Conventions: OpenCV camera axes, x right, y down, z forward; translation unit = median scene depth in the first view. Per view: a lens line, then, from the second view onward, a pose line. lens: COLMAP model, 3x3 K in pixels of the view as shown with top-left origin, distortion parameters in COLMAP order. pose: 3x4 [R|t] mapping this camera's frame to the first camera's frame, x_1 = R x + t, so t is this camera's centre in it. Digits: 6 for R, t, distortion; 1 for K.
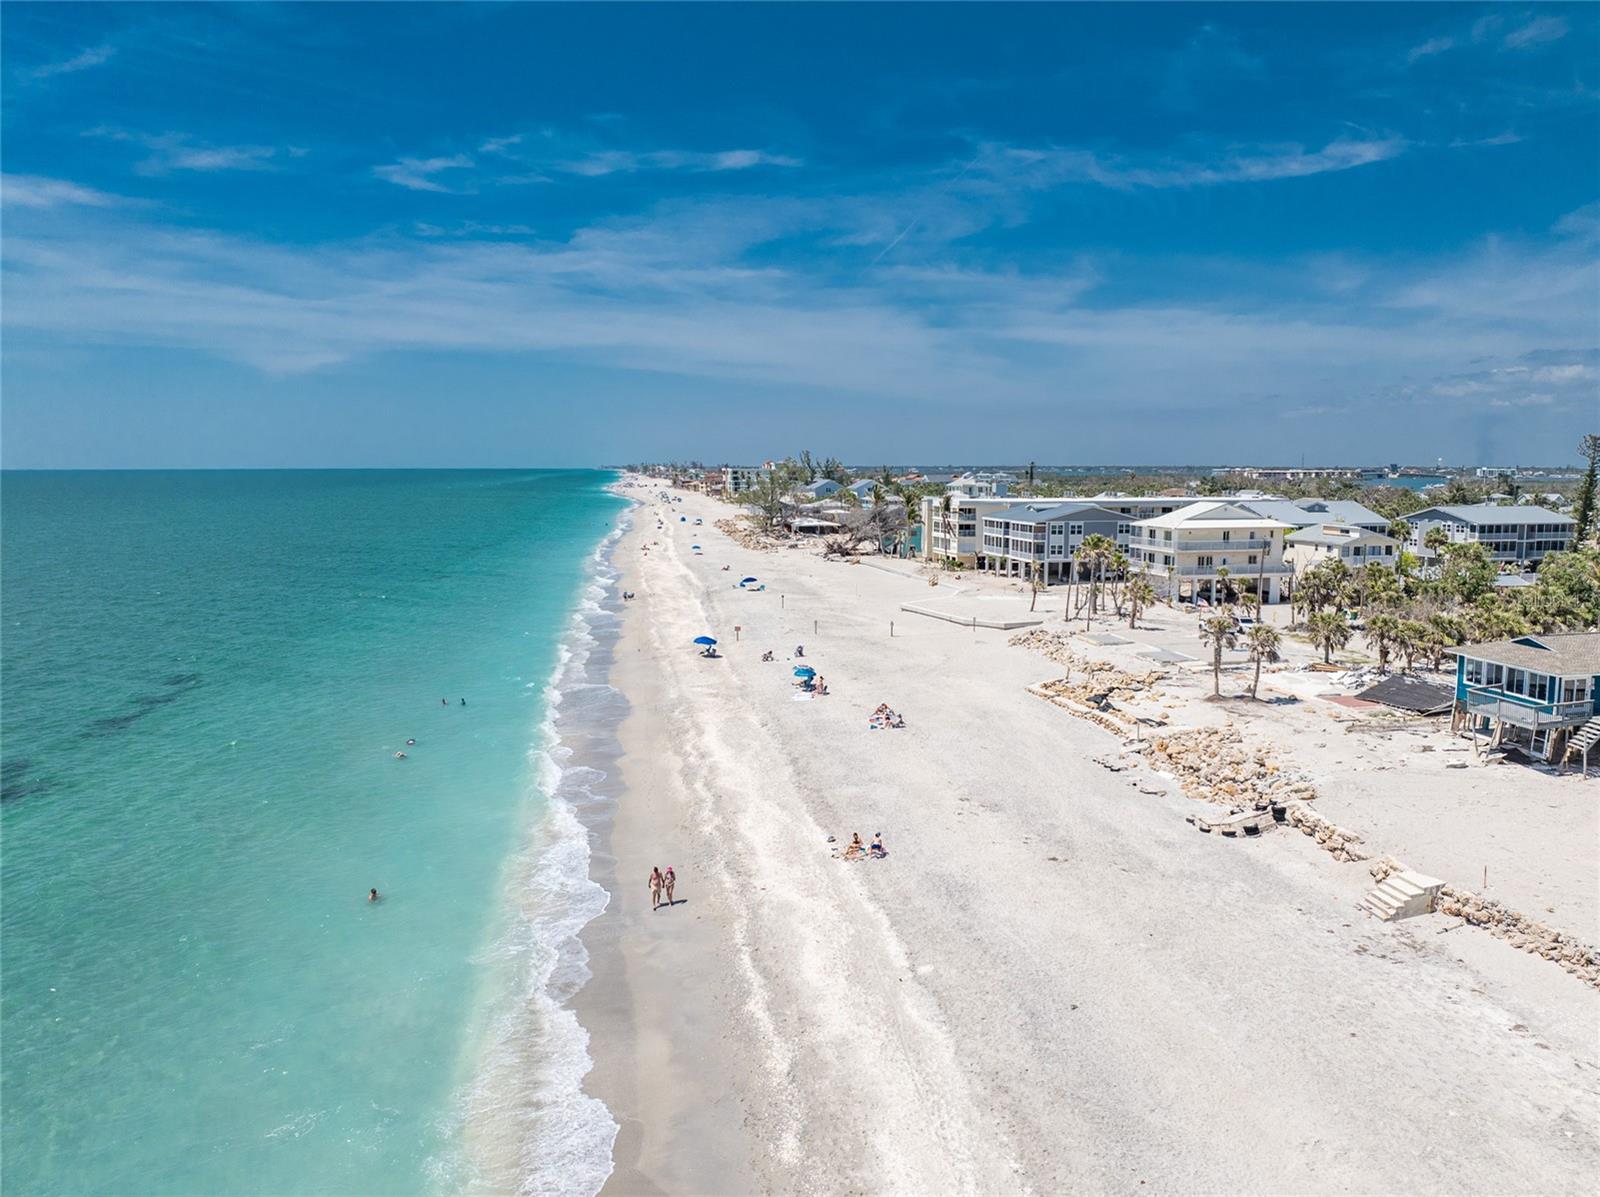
lens RADIAL K [[1140.9, 0, 797.8], [0, 1140.9, 577.7], [0, 0, 1]] dist [-0.048224, 0.023715]
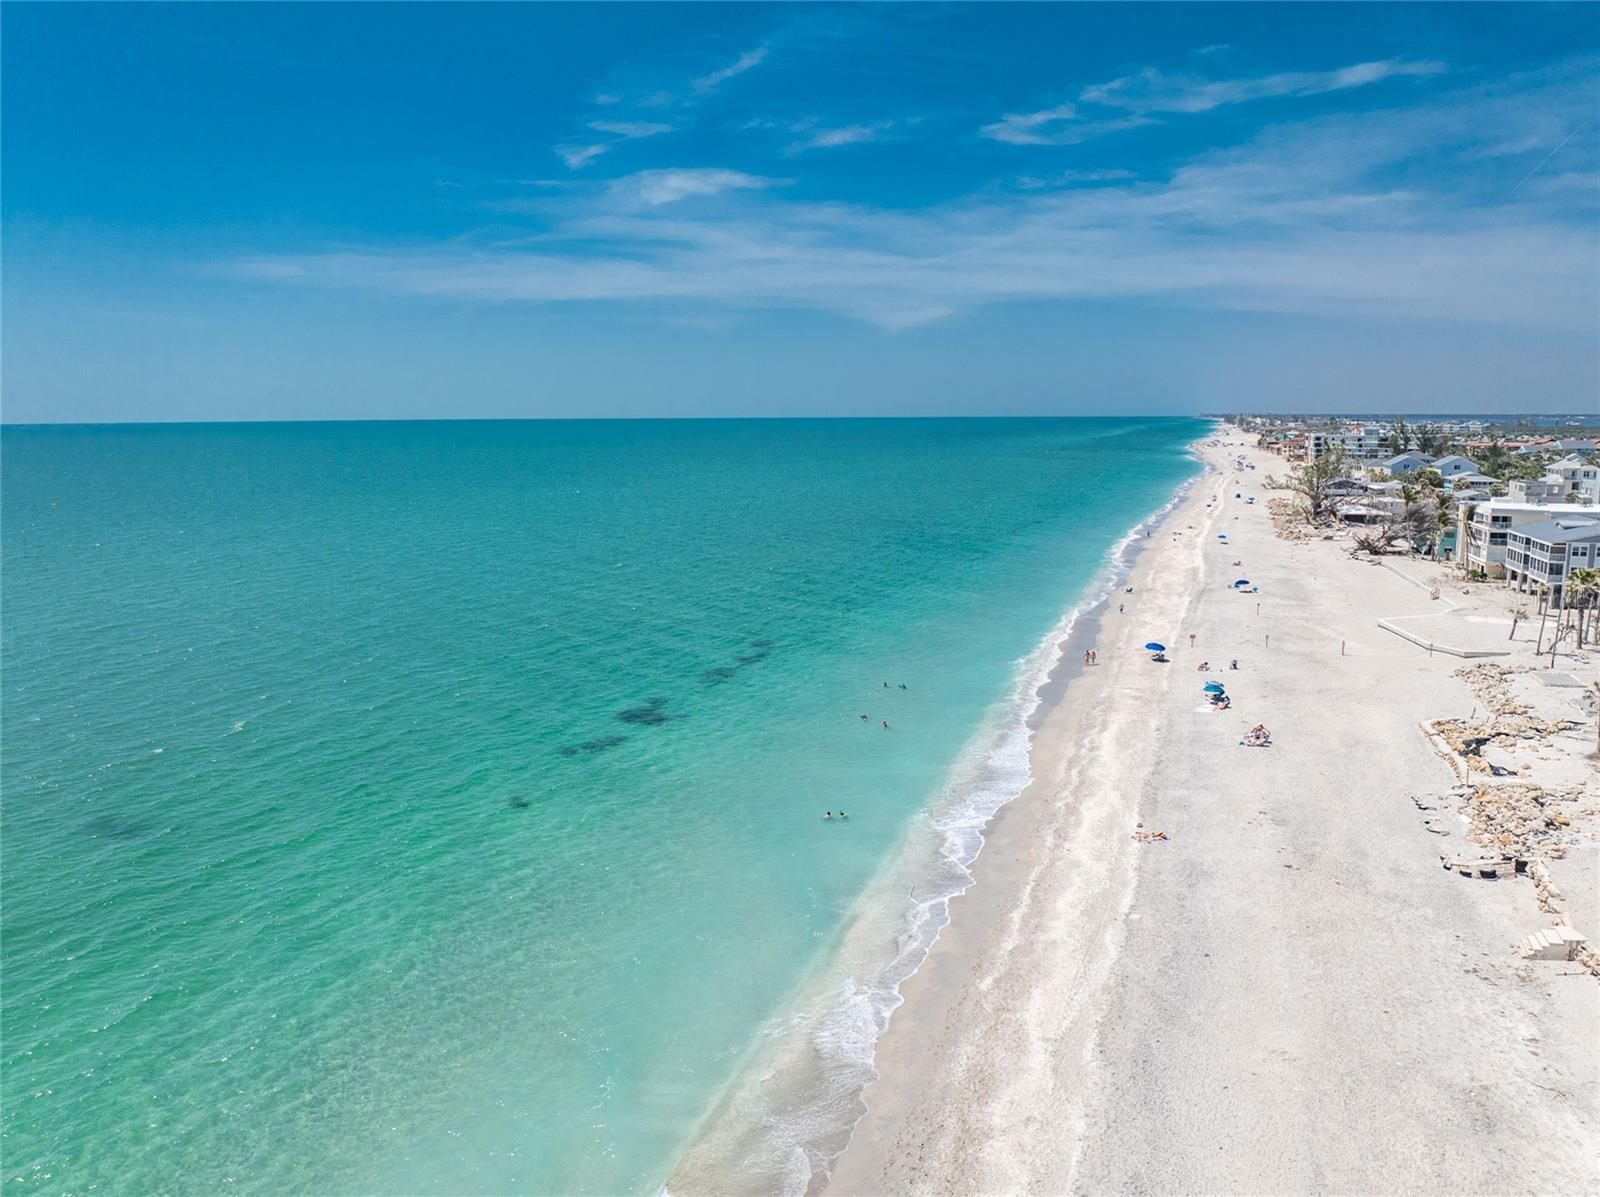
lens RADIAL K [[1136.2, 0, 800.0], [0, 1136.2, 598.5], [0, 0, 1]] dist [-0.004248, 0.003940]
pose [[0.873835, 0.065551, -0.481783, 0.268158], [-0.034426, 0.996725, 0.073173, -0.113251], [0.485002, -0.047355, 0.873230, -0.340110]]
